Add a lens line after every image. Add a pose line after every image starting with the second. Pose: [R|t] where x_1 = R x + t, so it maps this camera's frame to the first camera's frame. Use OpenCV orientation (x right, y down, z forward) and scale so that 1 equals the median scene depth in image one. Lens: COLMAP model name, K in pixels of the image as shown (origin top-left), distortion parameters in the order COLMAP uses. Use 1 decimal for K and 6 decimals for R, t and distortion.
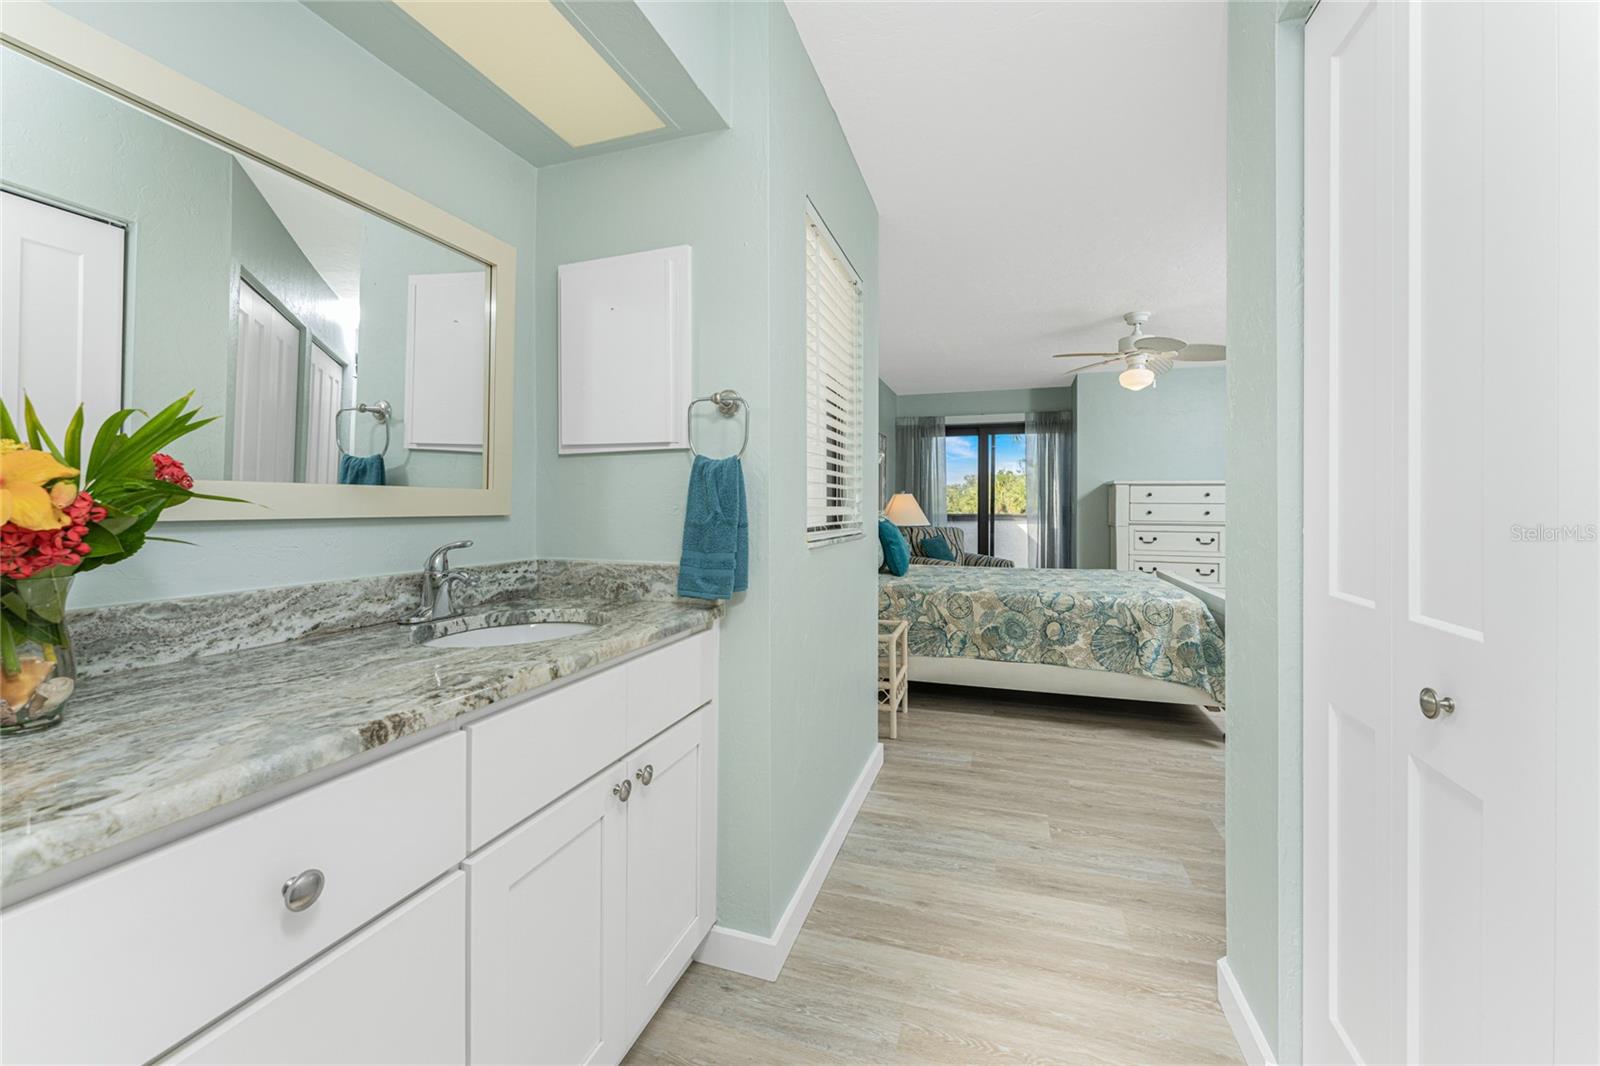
lens RADIAL K [[643.3, 0, 799.5], [0, 643.3, 488.9], [0, 0, 1]] dist [0.001134, -0.000793]
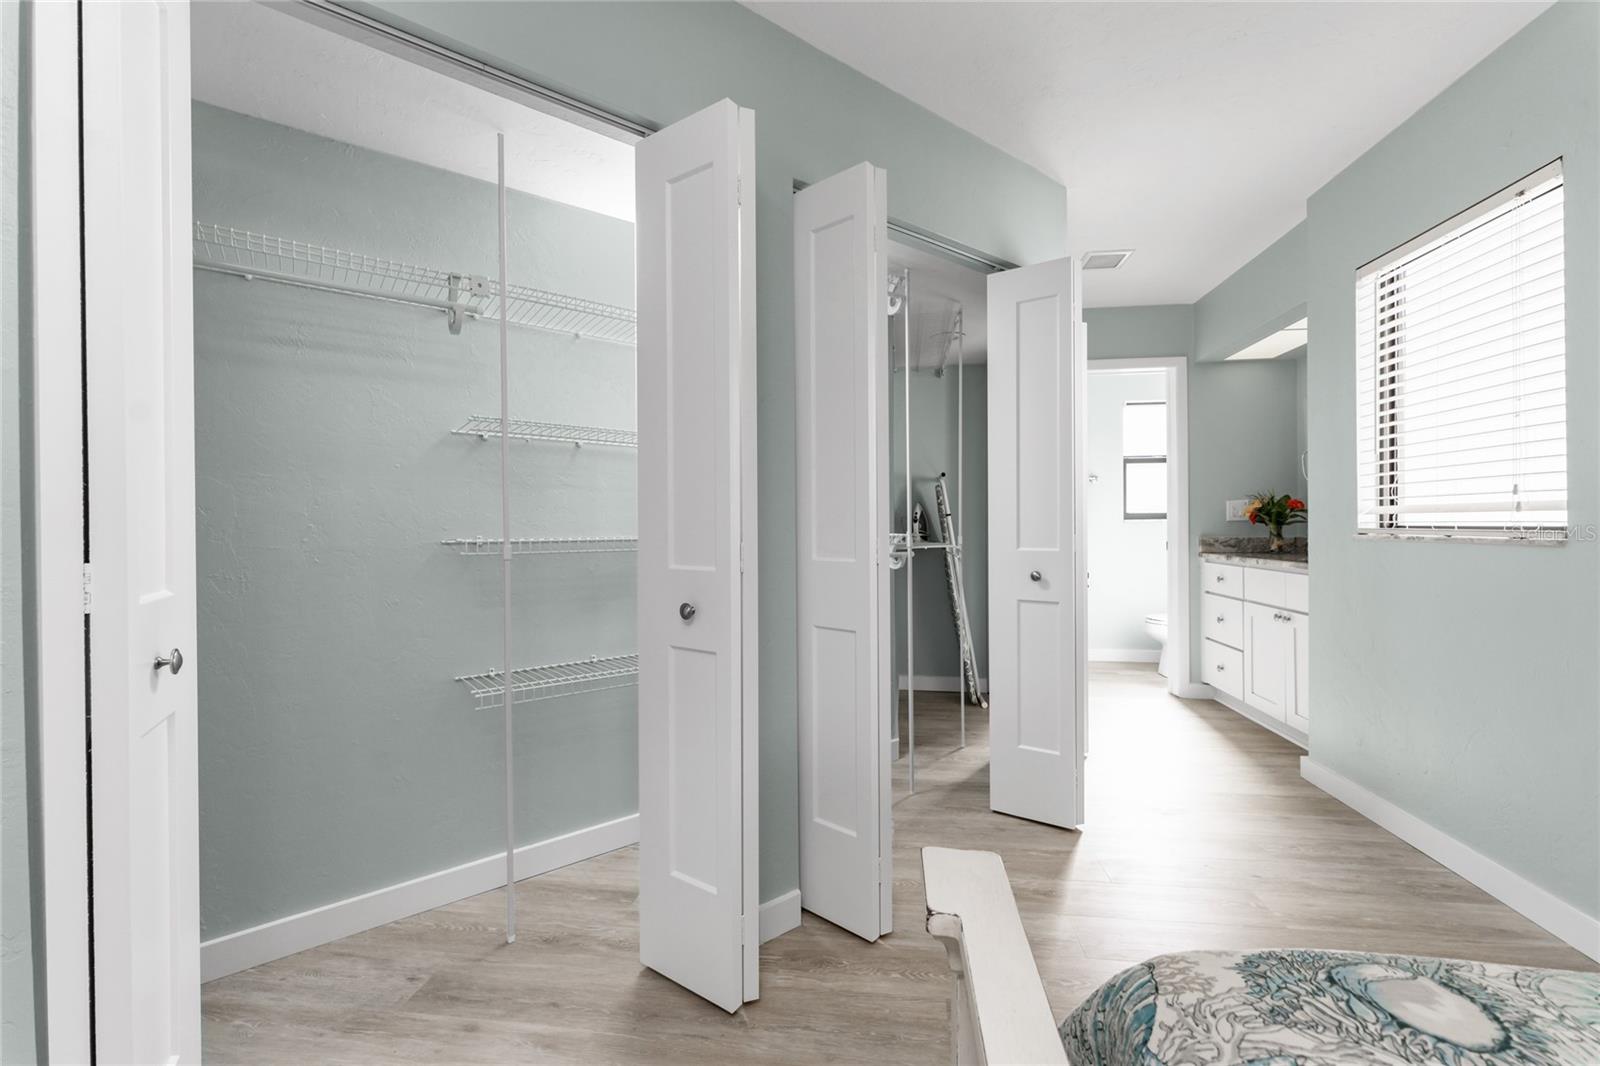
lens RADIAL K [[643.3, 0, 813.9], [0, 643.3, 529.4], [0, 0, 1]] dist [0.001134, -0.000793]
pose [[-0.982902, 0.001136, -0.184126, 2.179582], [0.004619, 0.999818, -0.018488, 0.150822], [0.184071, -0.019022, -0.982729, 3.396444]]
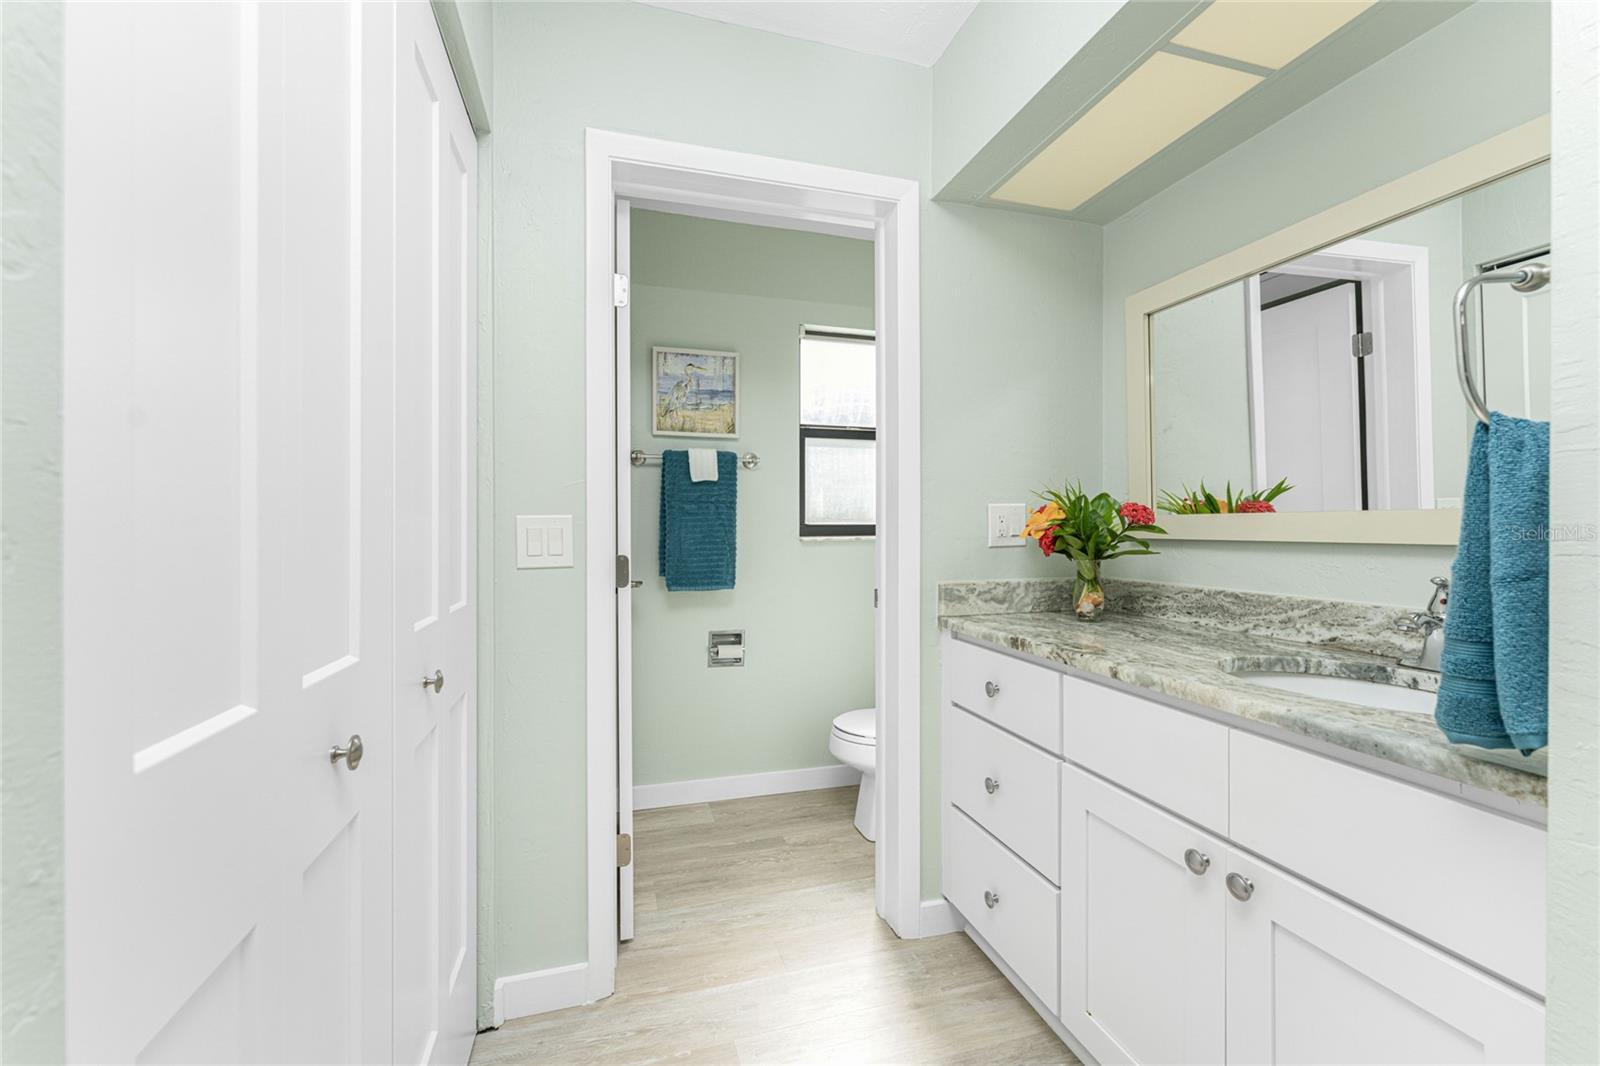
lens RADIAL K [[643.3, 0, 799.1], [0, 643.3, 523.9], [0, 0, 1]] dist [0.001134, -0.000793]
pose [[-0.823930, -0.006315, -0.566657, 0.686990], [0.012920, 0.999469, -0.029924, 0.037369], [0.566545, -0.031976, -0.823410, 1.489154]]
